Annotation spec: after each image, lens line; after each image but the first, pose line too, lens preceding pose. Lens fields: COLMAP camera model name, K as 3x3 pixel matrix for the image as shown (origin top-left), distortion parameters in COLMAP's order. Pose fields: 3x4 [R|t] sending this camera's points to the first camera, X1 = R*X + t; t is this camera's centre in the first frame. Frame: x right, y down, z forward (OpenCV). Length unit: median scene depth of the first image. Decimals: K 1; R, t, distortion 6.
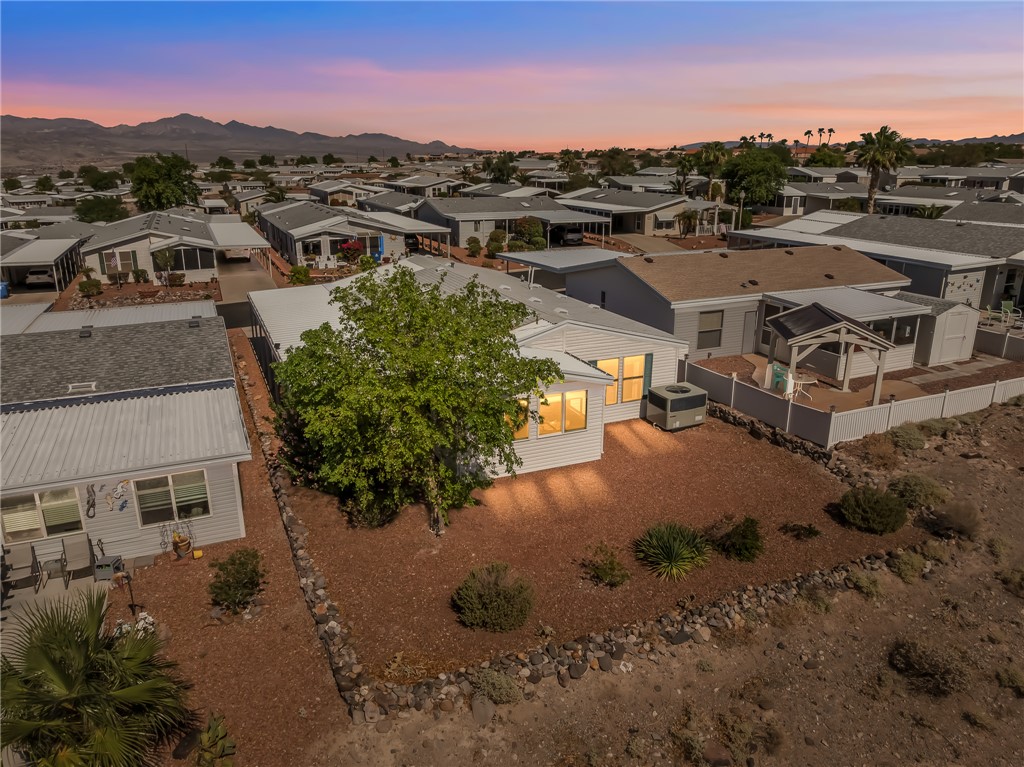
lens RADIAL K [[722.3, 0, 512.0], [0, 722.3, 383.5], [0, 0, 1]] dist [-0.037456, 0.009996]
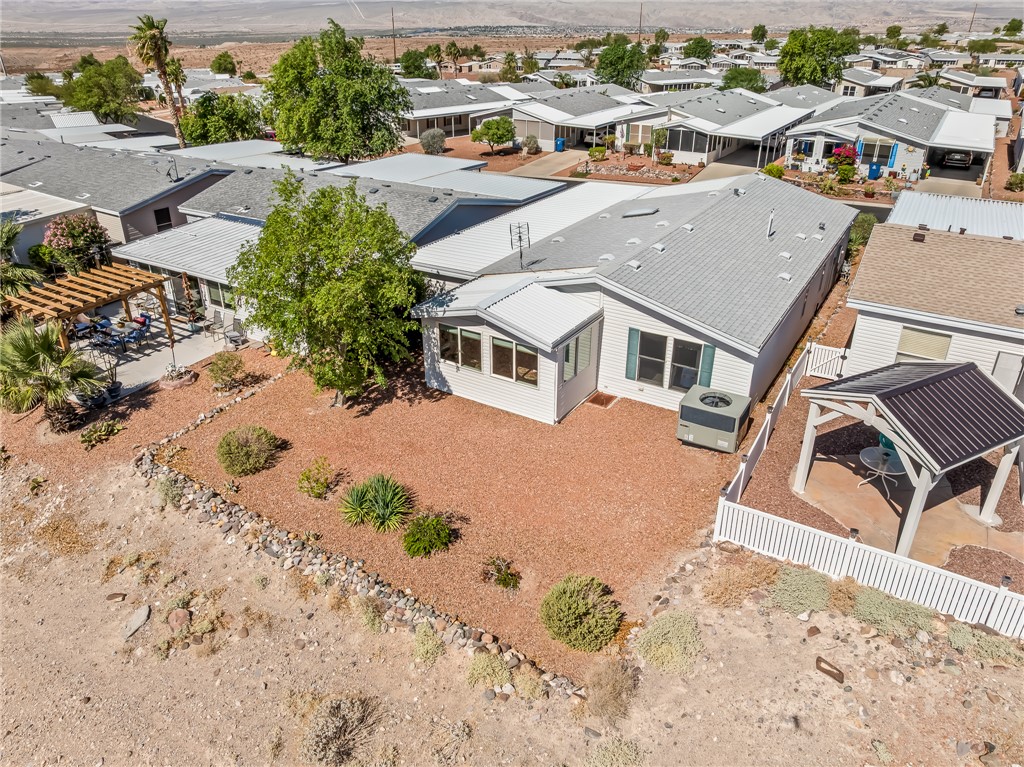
lens RADIAL K [[722.3, 0, 512.0], [0, 722.3, 383.5], [0, 0, 1]] dist [-0.037456, 0.009996]
pose [[0.546714, 0.384014, -0.744068, 0.315482], [-0.249903, 0.922964, 0.292722, -0.083928], [0.799157, 0.025910, 0.600564, 0.157731]]
